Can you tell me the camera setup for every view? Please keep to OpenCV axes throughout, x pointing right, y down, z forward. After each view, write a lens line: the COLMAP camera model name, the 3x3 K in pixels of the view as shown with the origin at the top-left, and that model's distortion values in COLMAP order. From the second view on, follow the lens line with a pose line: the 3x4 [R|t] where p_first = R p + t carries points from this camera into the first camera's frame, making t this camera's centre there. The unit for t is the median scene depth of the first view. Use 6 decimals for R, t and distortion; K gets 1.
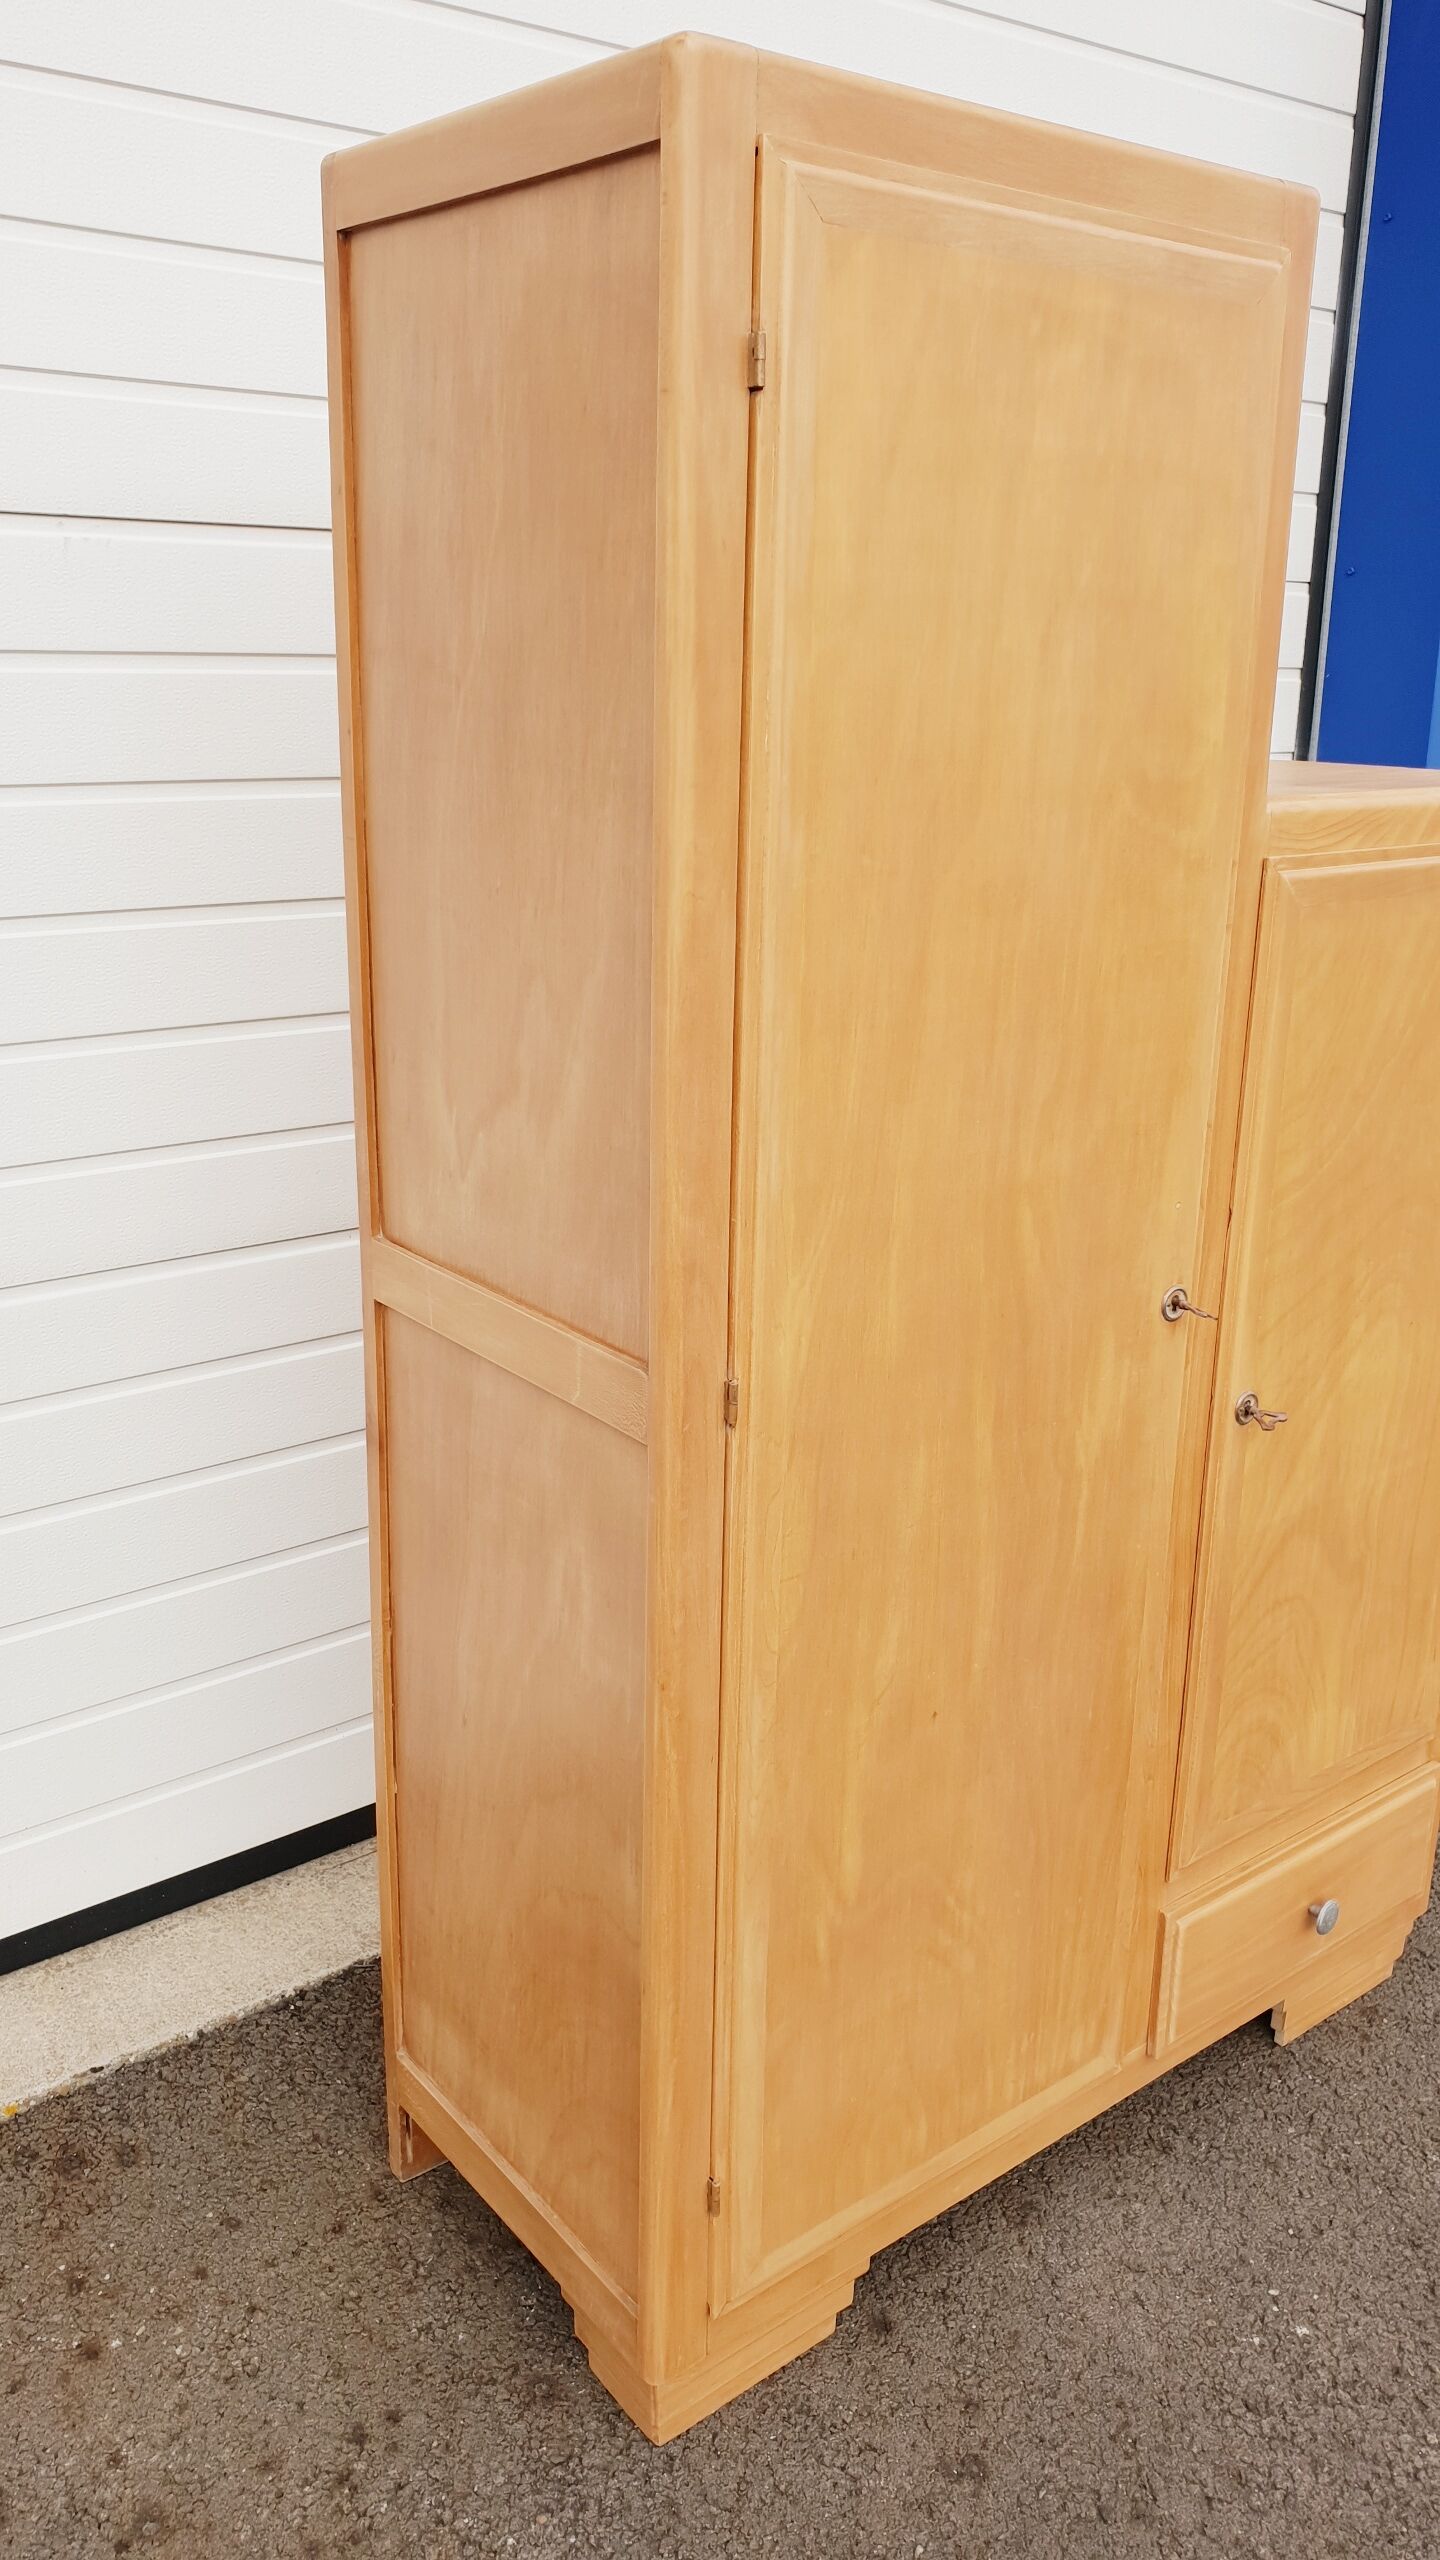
lens RADIAL K [[2007.8, 0, 726.9], [0, 2007.8, 1256.0], [0, 0, 1]] dist [0.017209, -0.001848]
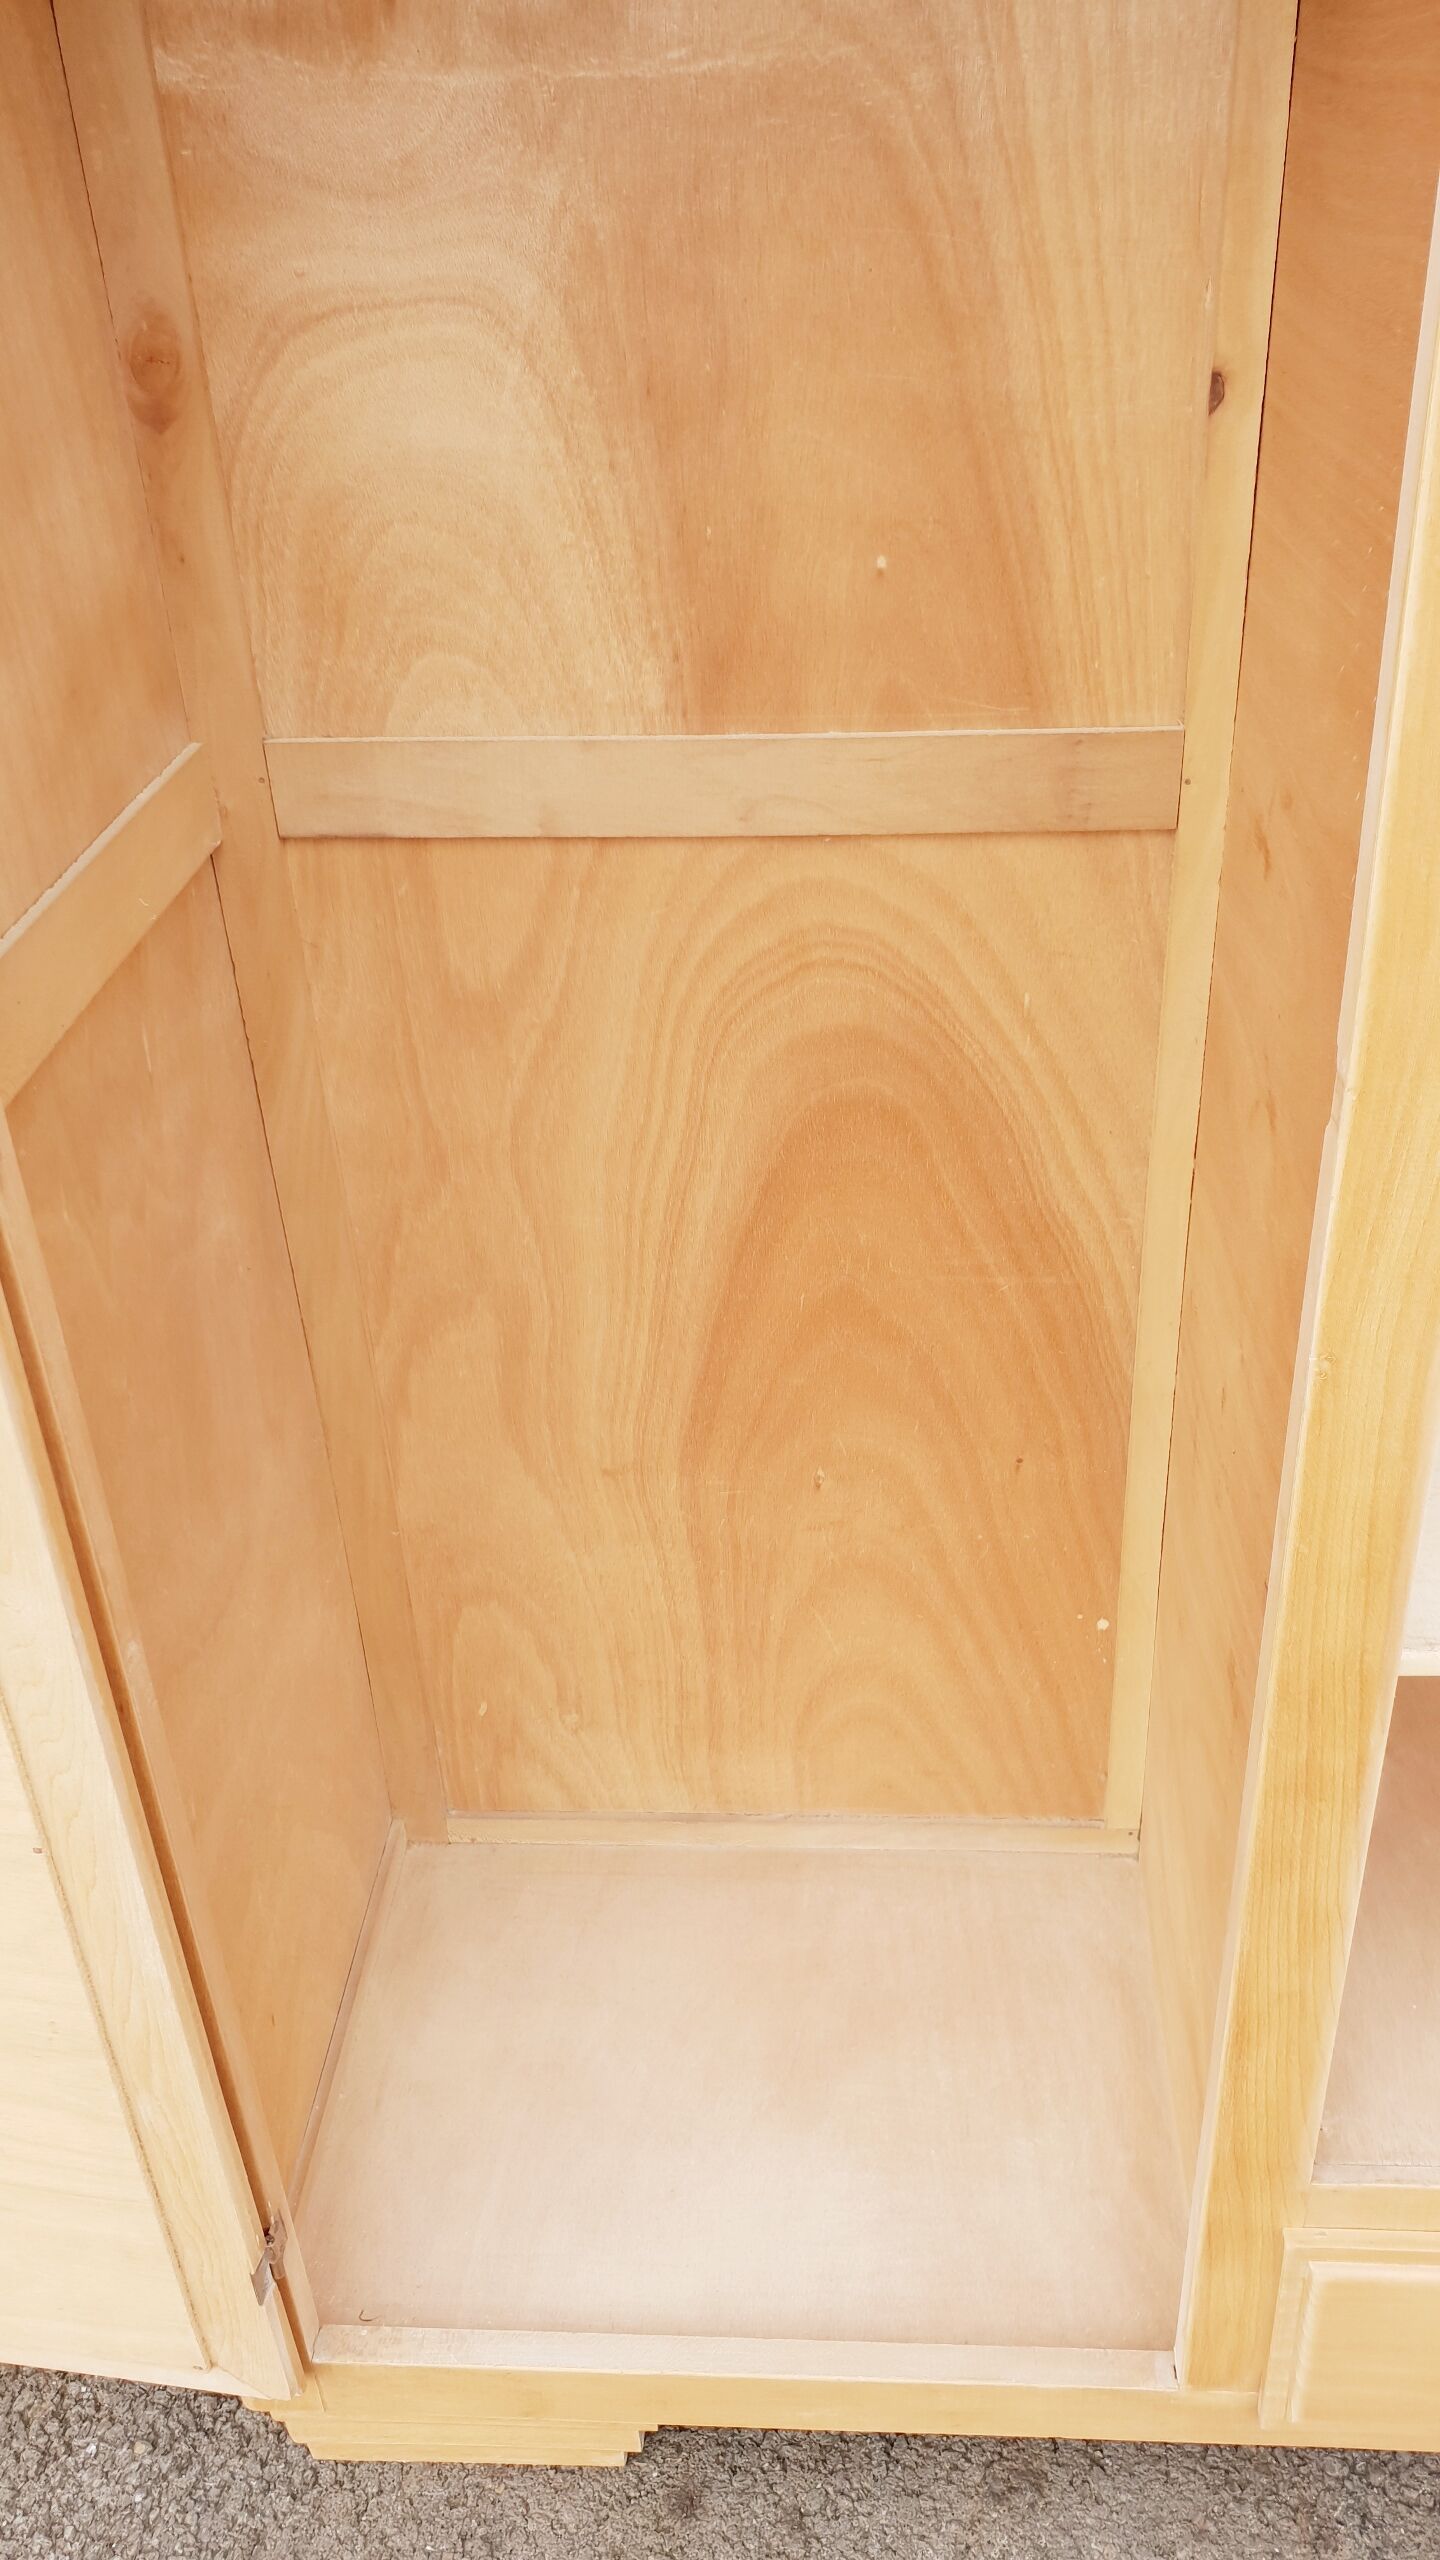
lens RADIAL K [[2007.8, 0, 768.7], [0, 2007.8, 1299.6], [0, 0, 1]] dist [0.017209, -0.001848]
pose [[0.754017, 0.305310, -0.581587, 0.389340], [-0.145559, 0.941064, 0.305306, -0.065810], [0.640524, -0.145551, 0.754019, 0.594085]]
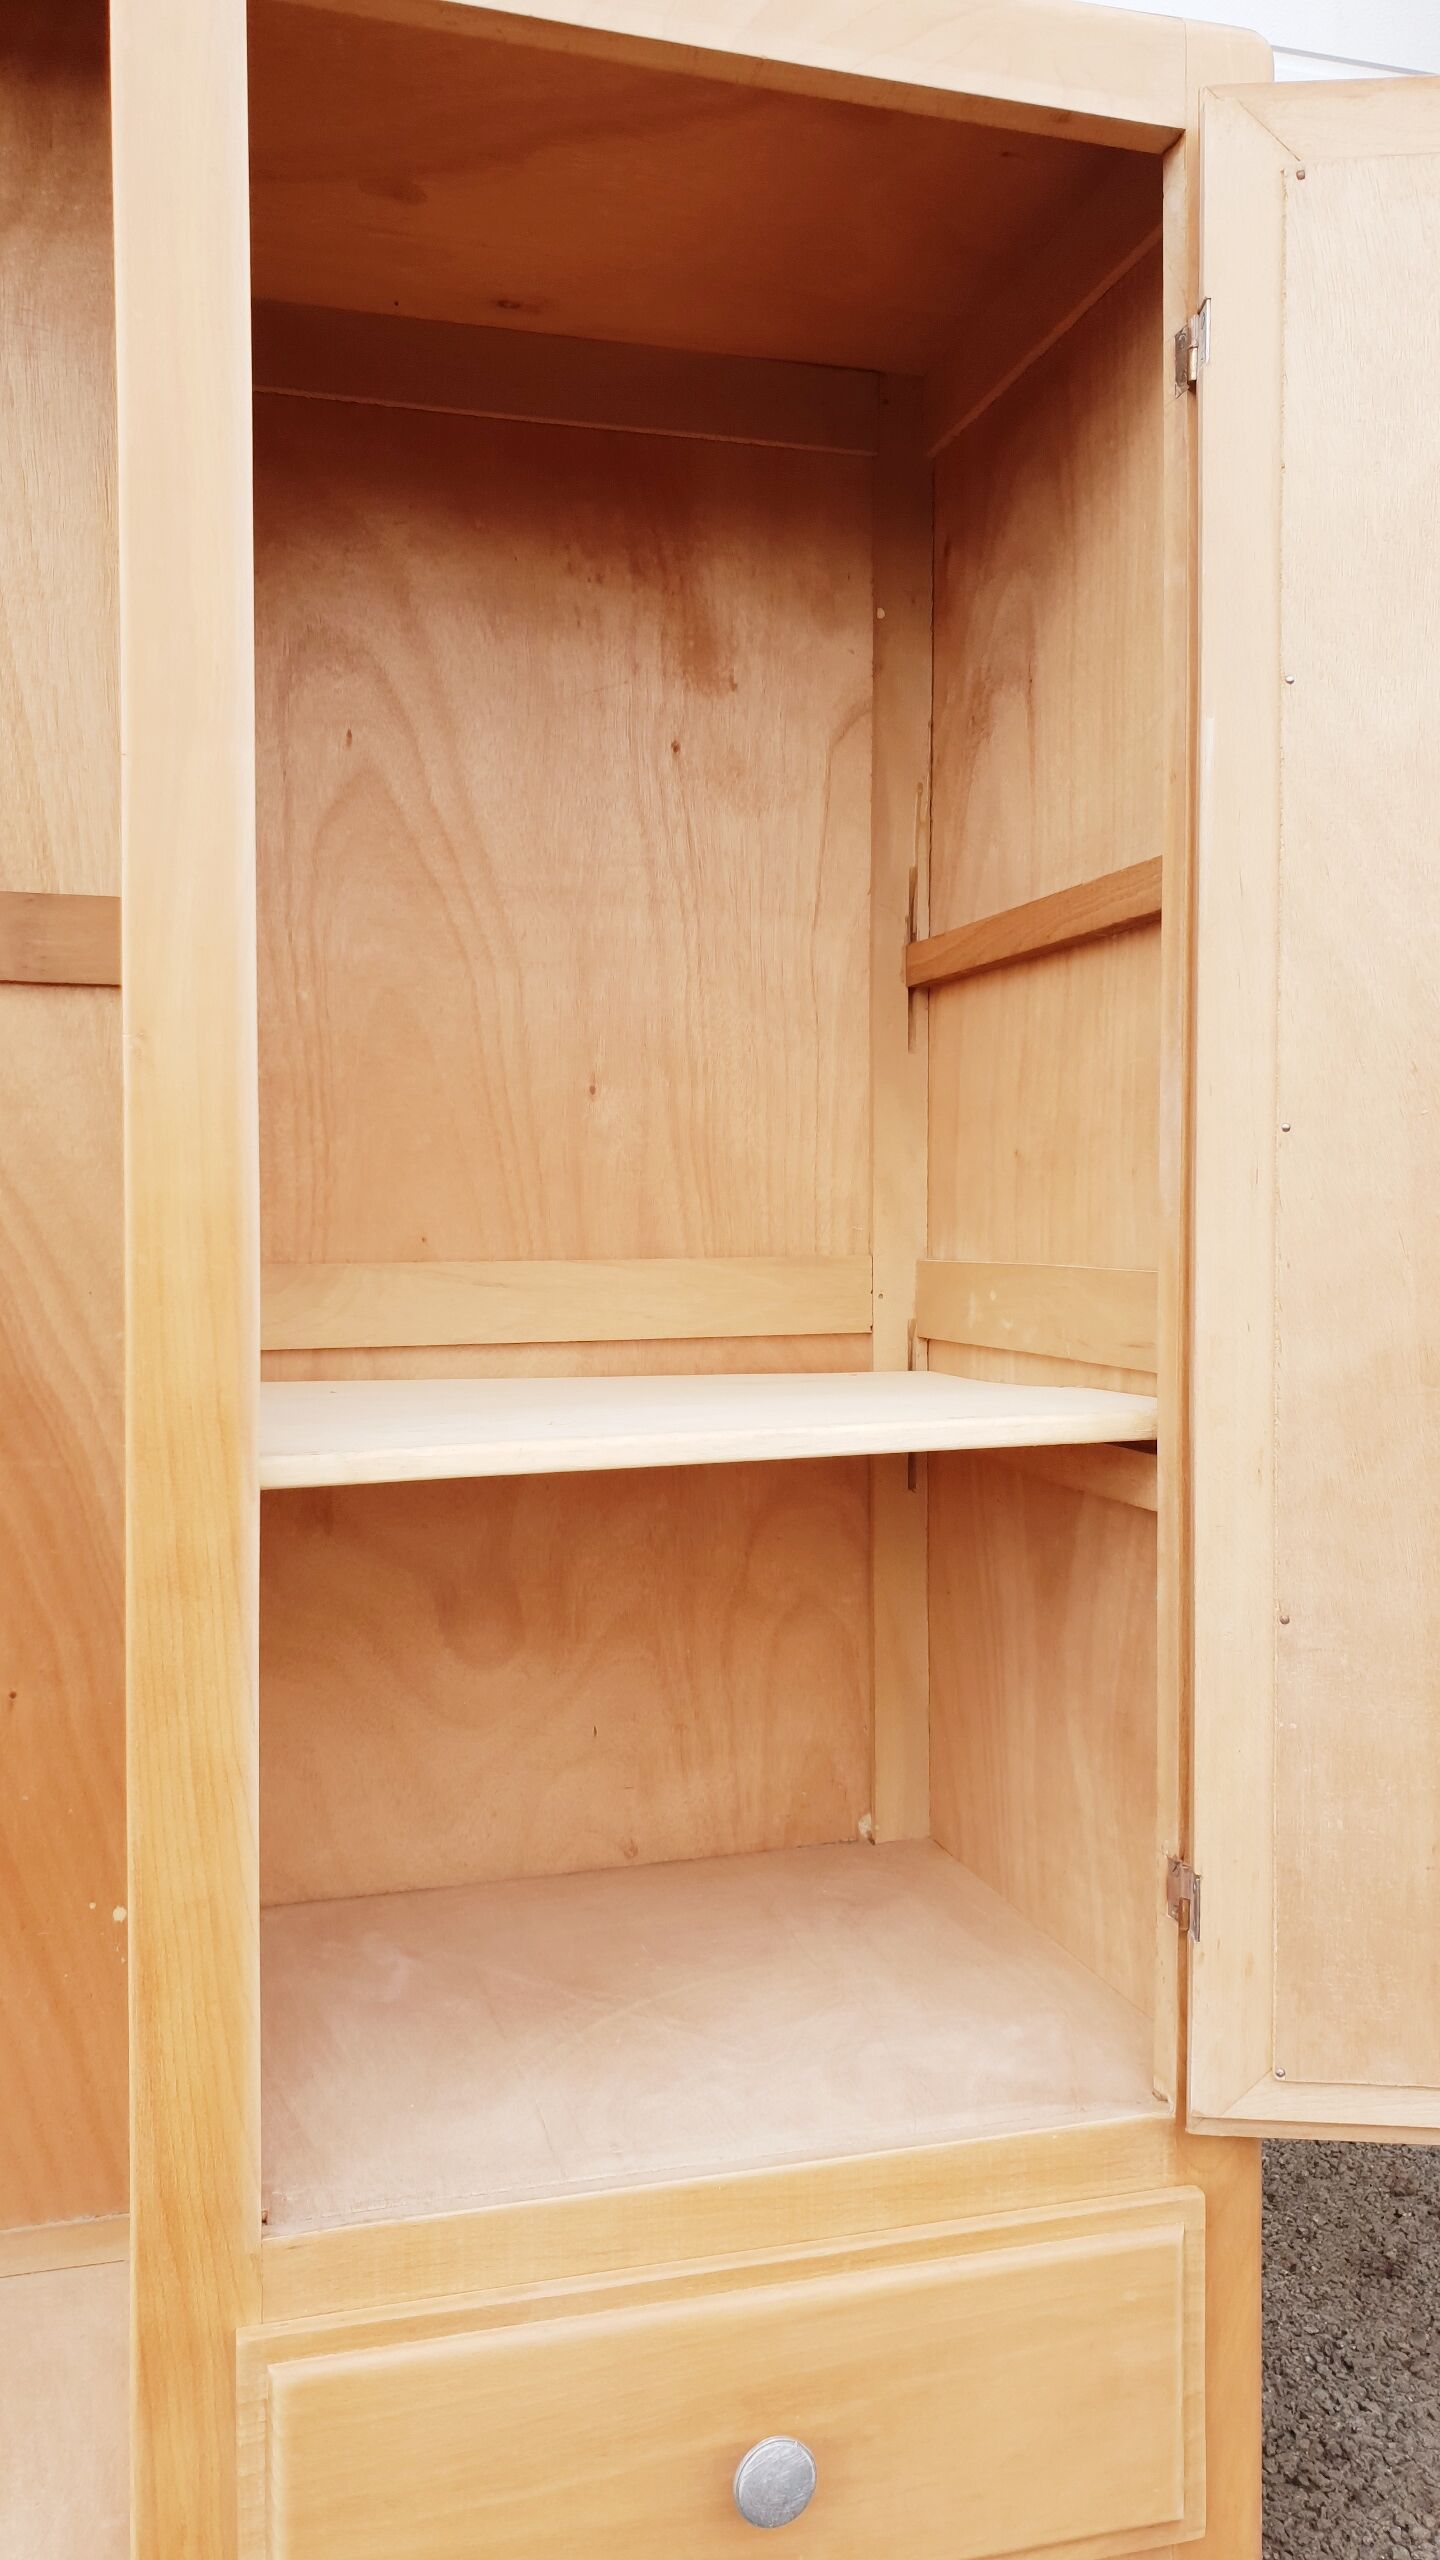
lens RADIAL K [[2007.8, 0, 734.9], [0, 2007.8, 1268.3], [0, 0, 1]] dist [0.017209, -0.001848]
pose [[0.926168, -0.007404, -0.377039, 0.538518], [-0.094272, 0.963517, -0.250494, 0.222992], [0.365138, 0.267544, 0.891680, 0.646967]]
